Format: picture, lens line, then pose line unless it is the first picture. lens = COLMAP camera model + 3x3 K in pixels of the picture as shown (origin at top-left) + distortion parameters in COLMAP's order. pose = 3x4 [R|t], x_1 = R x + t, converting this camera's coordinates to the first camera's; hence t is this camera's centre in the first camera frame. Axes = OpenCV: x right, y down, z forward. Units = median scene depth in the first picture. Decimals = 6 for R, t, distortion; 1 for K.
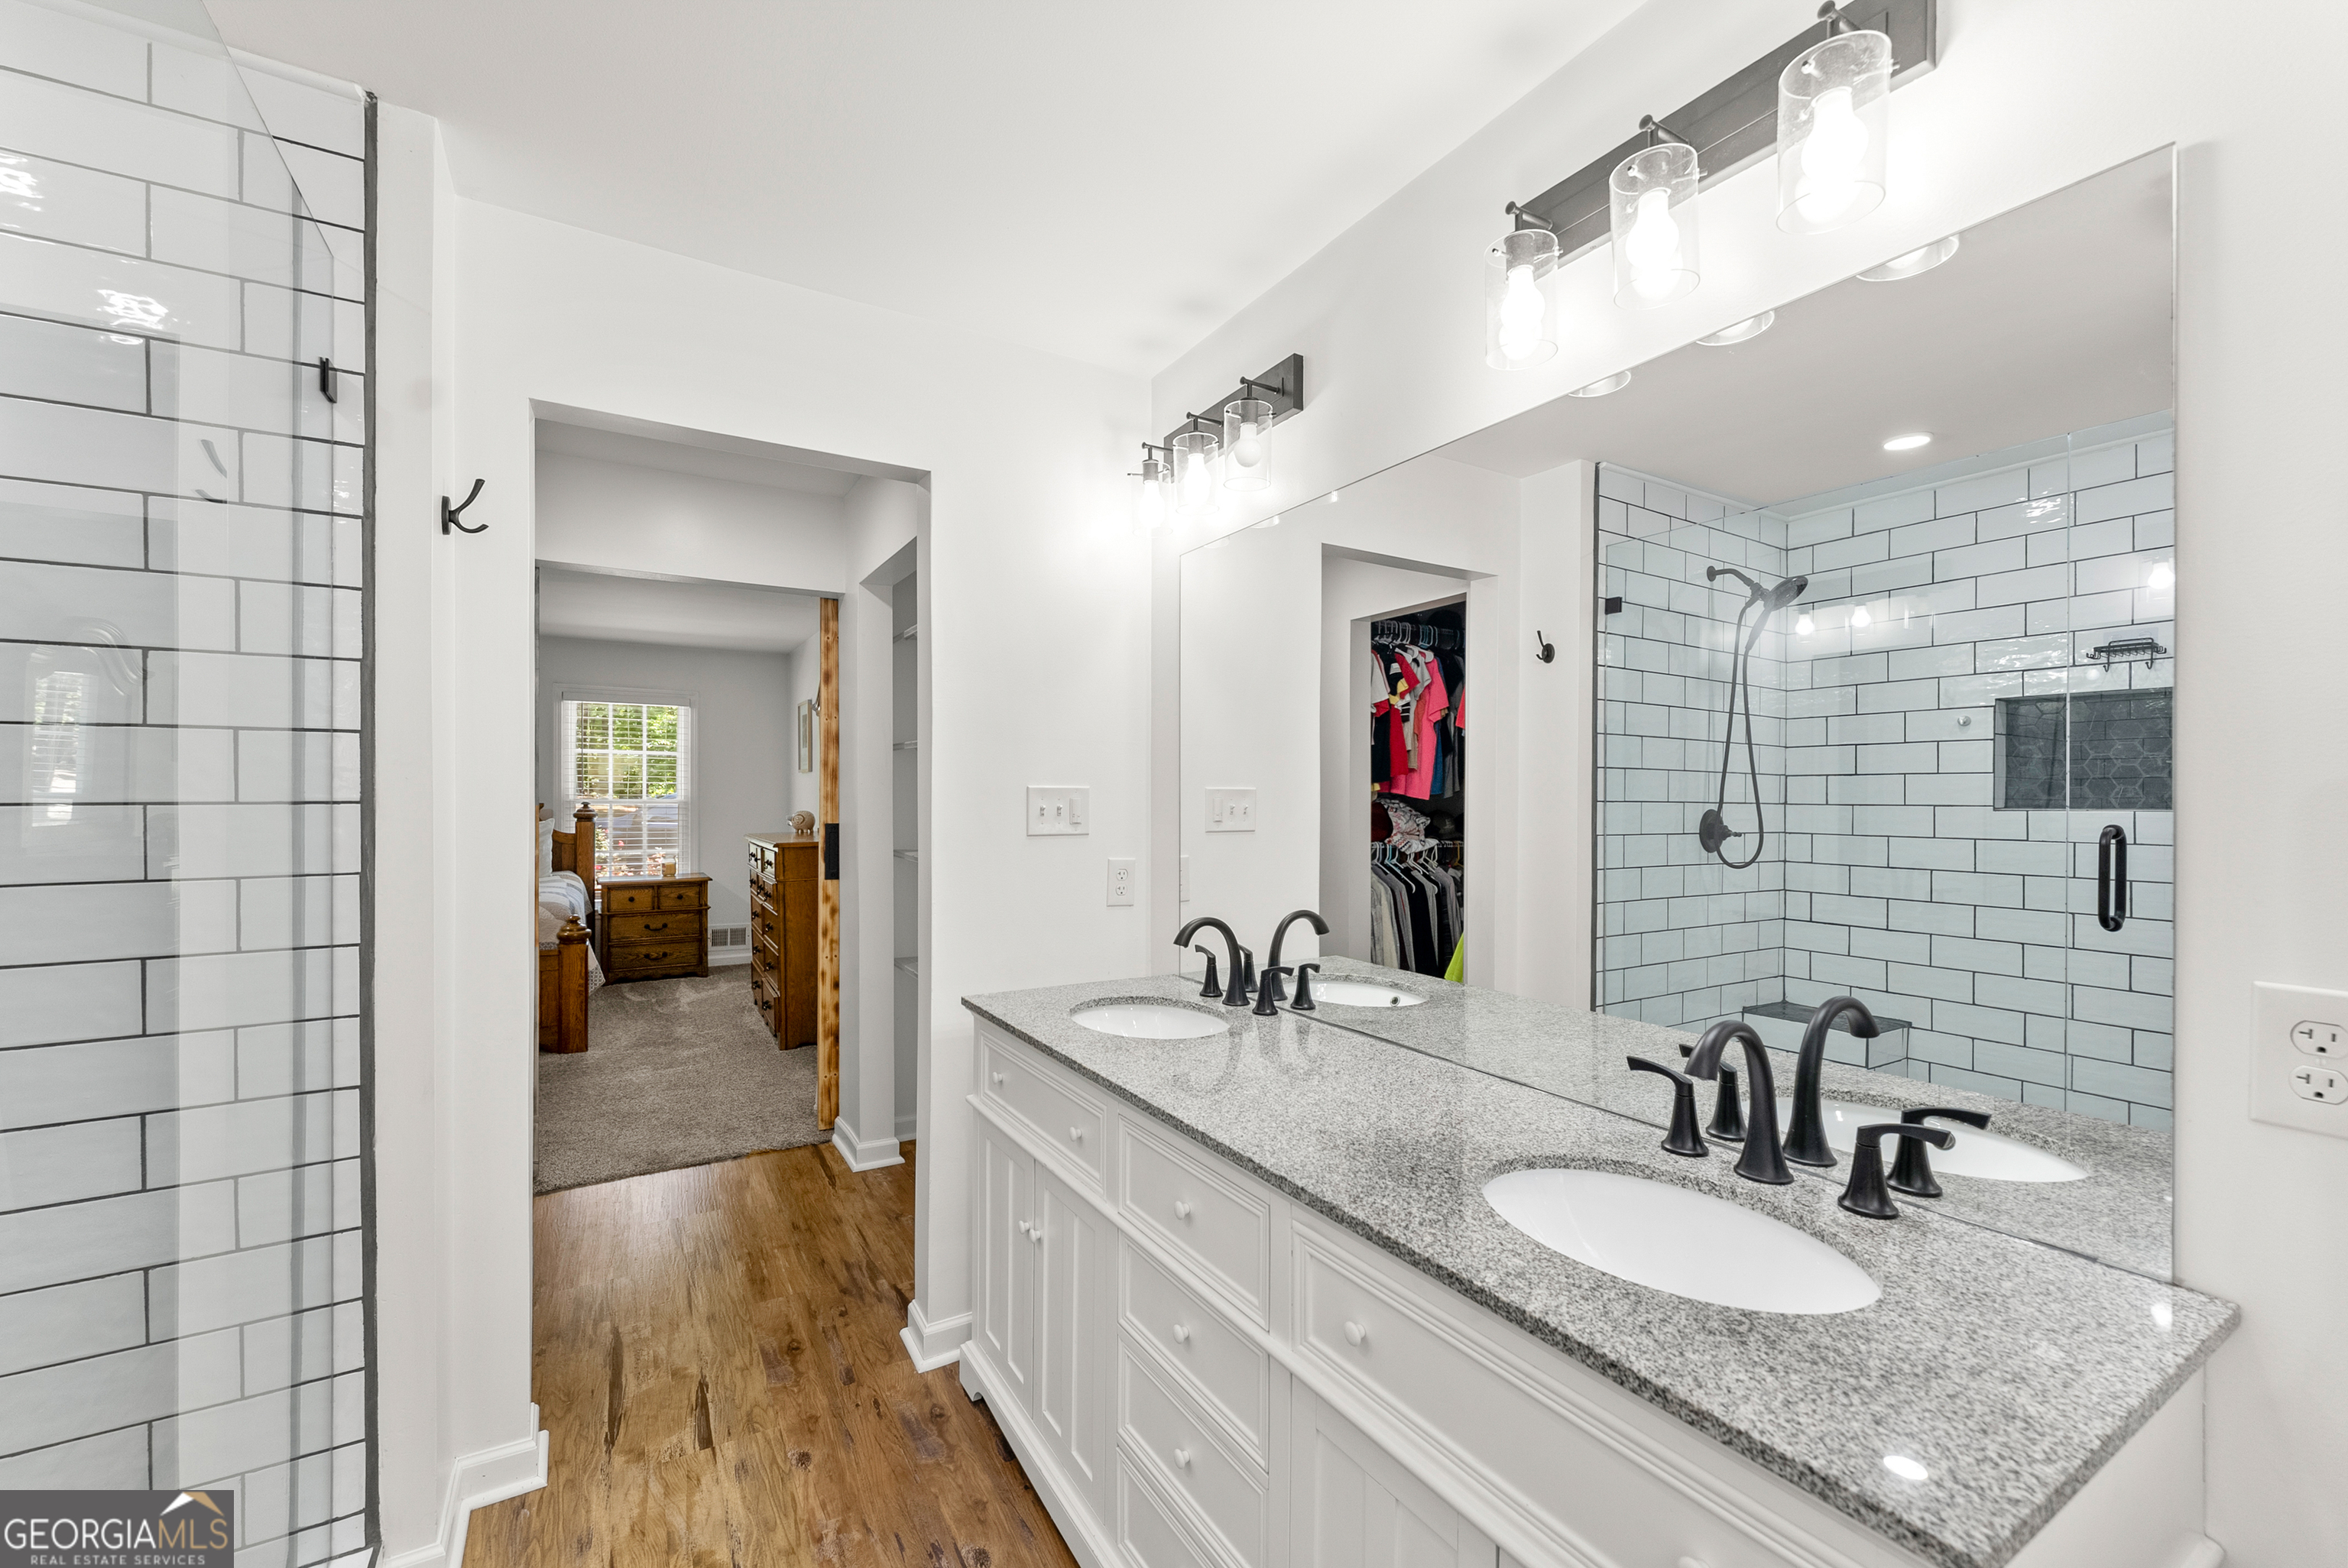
lens RADIAL K [[948.5, 0, 1189.8], [0, 948.5, 799.2], [0, 0, 1]] dist [0.000160, 0.000587]
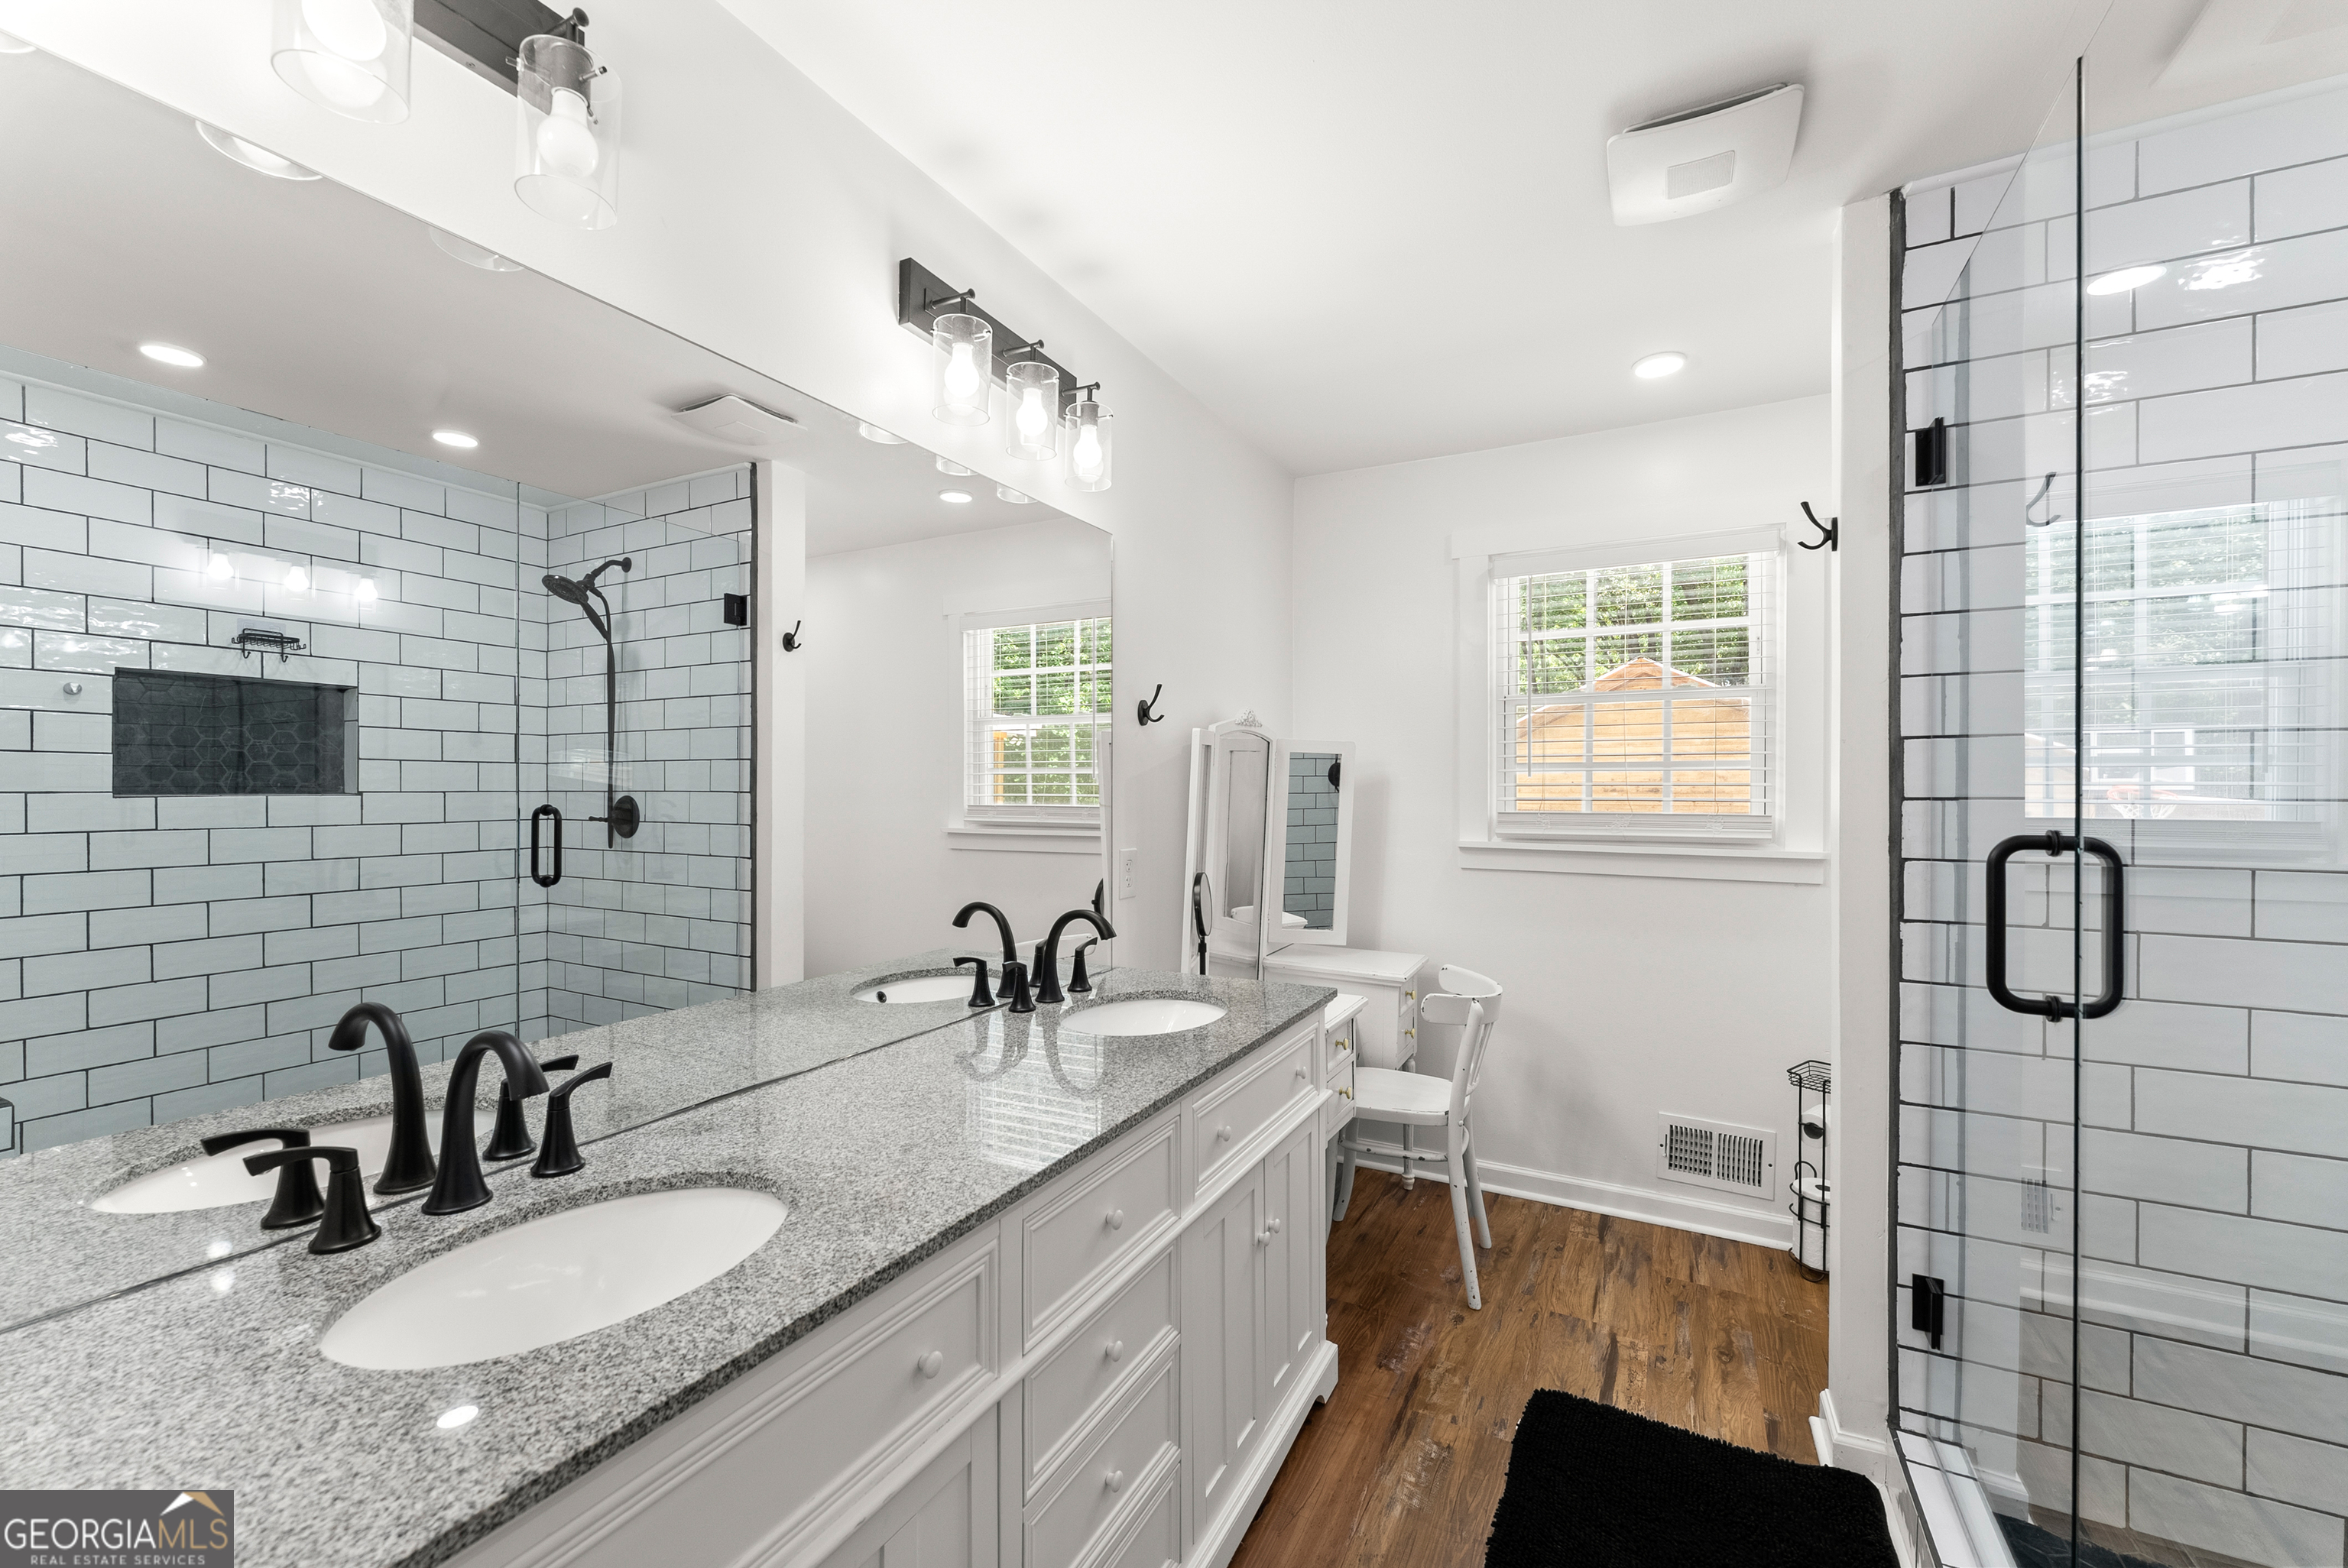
lens RADIAL K [[948.5, 0, 1168.2], [0, 948.5, 791.2], [0, 0, 1]] dist [0.000160, 0.000587]
pose [[-0.518079, 0.001933, 0.855331, -0.405802], [-0.000199, 0.999997, -0.002381, 0.008626], [-0.855333, -0.001404, -0.518077, 0.707885]]
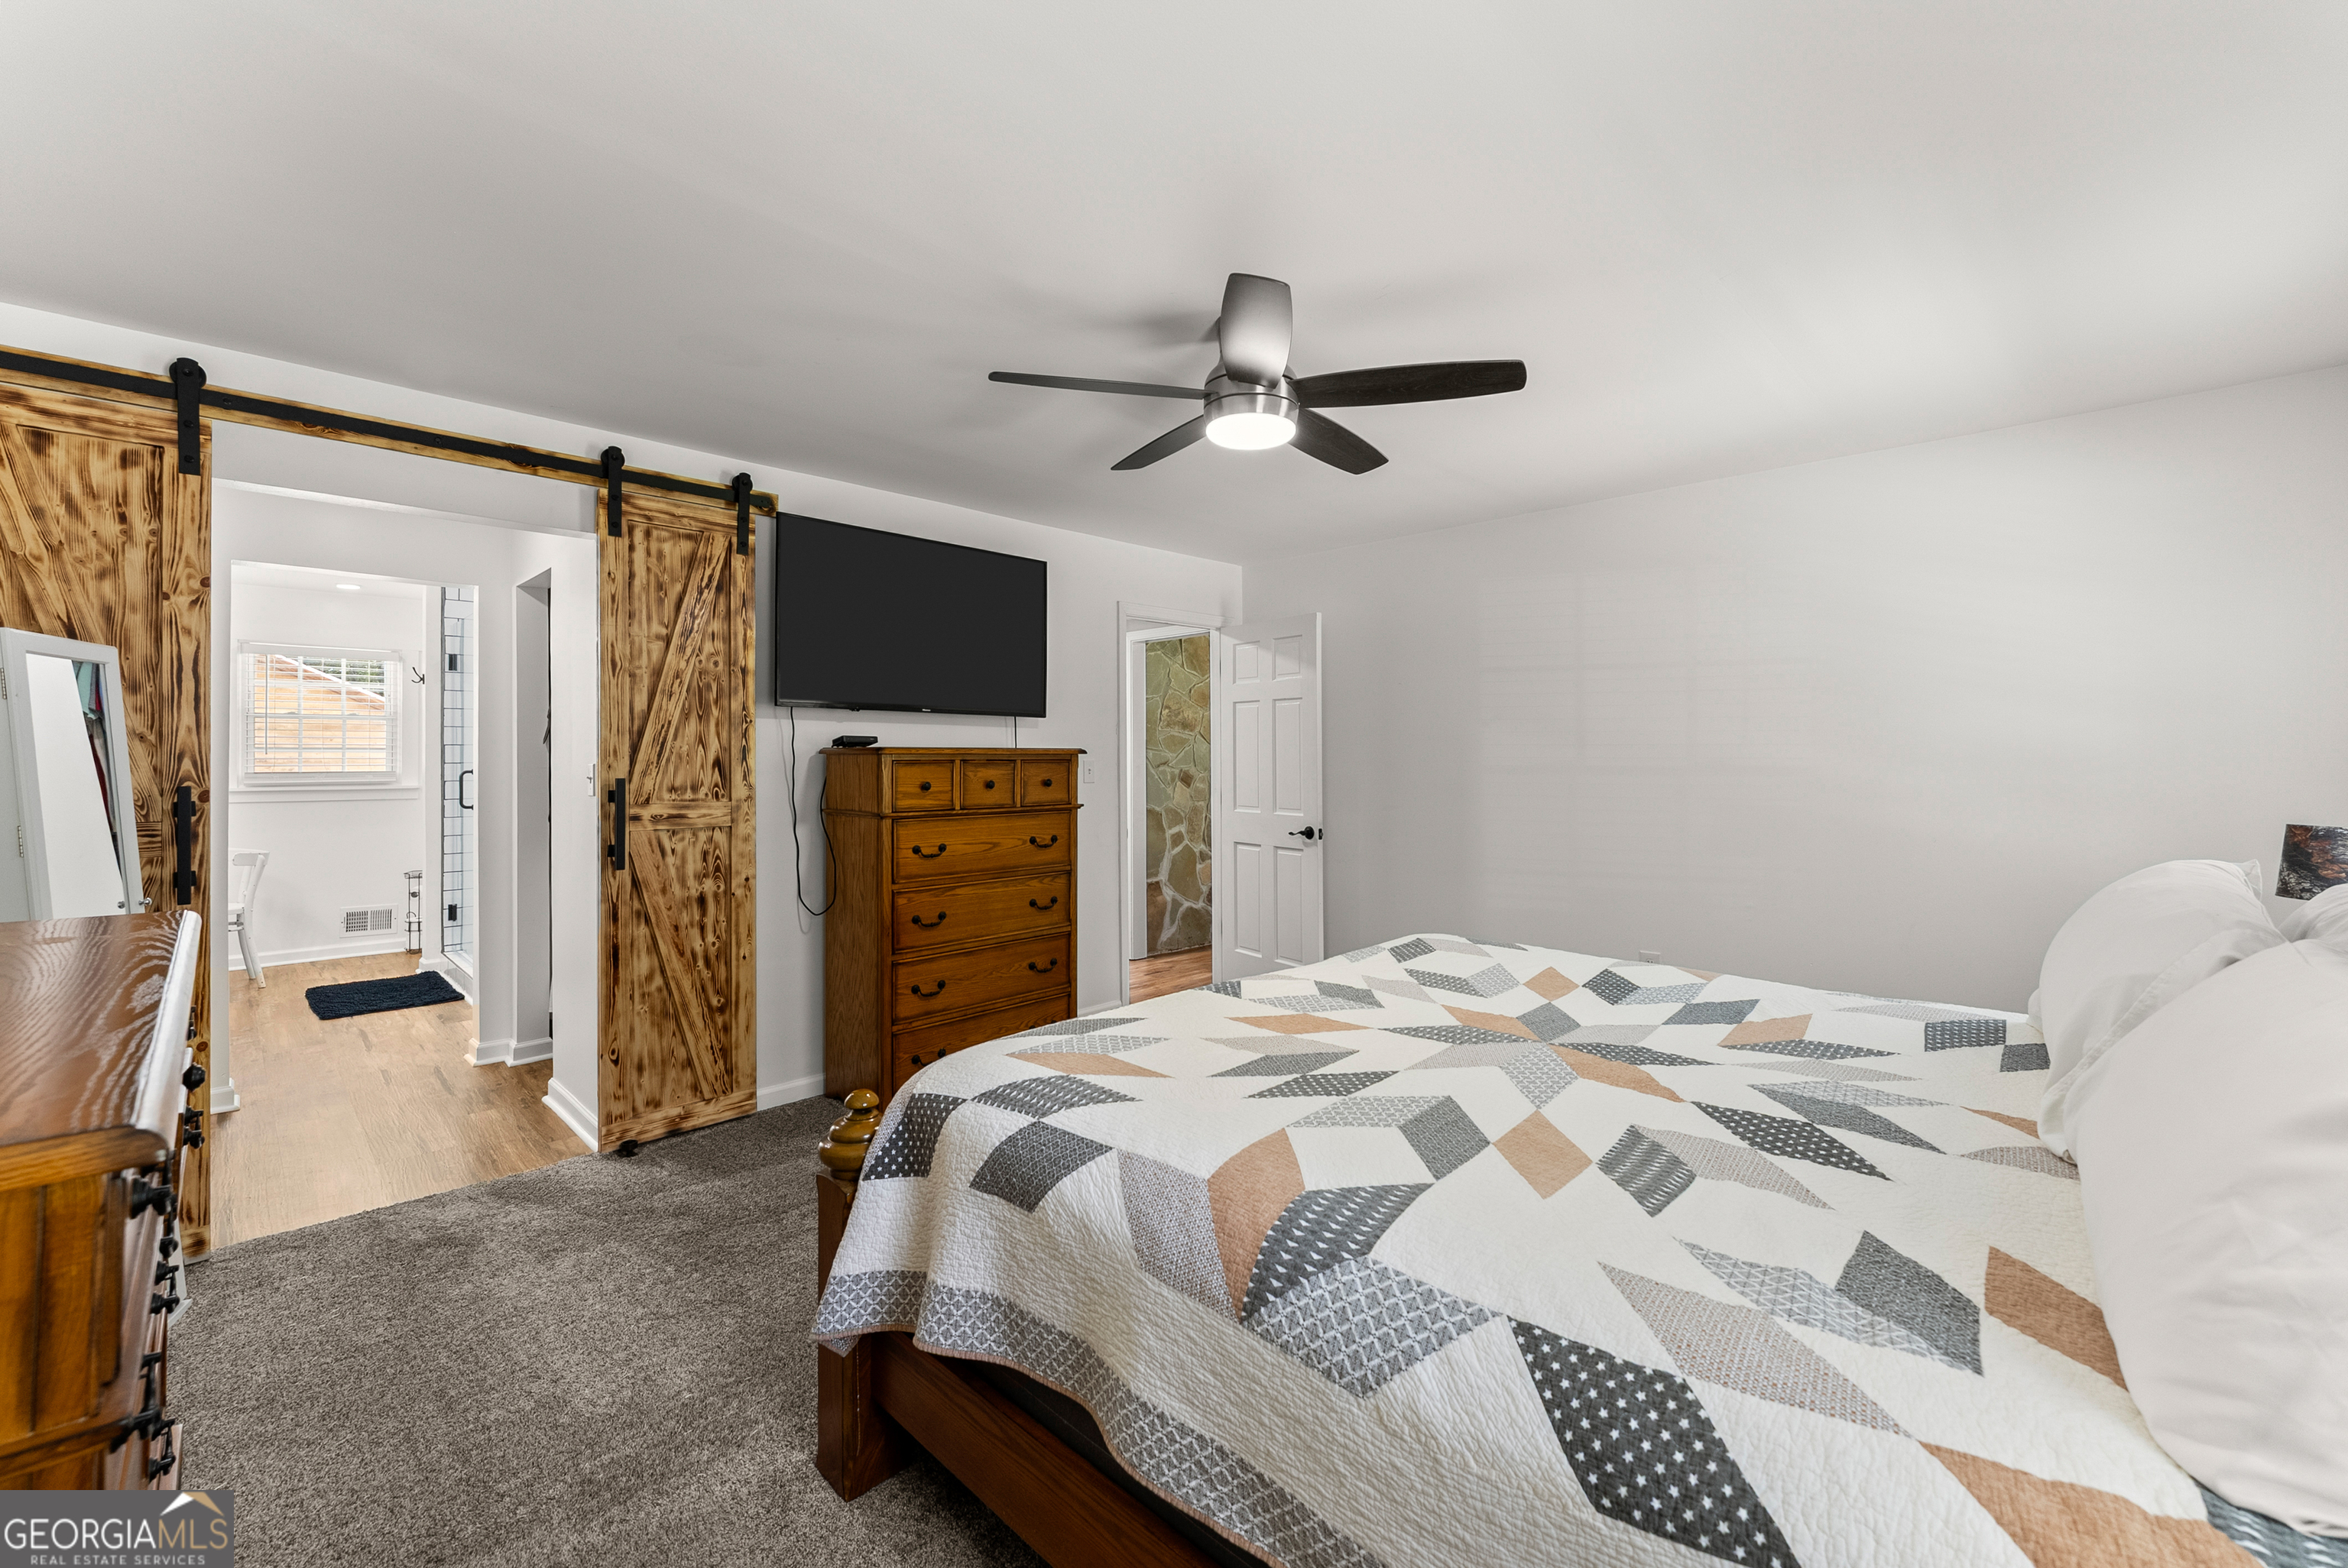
lens RADIAL K [[968.1, 0, 1165.9], [0, 968.1, 760.7], [0, 0, 1]] dist [-0.002953, -0.000156]
pose [[-0.969841, 0.002804, -0.243724, -0.793185], [0.002166, 0.999993, 0.002887, 0.005946], [0.243731, 0.002272, -0.969840, 1.608180]]
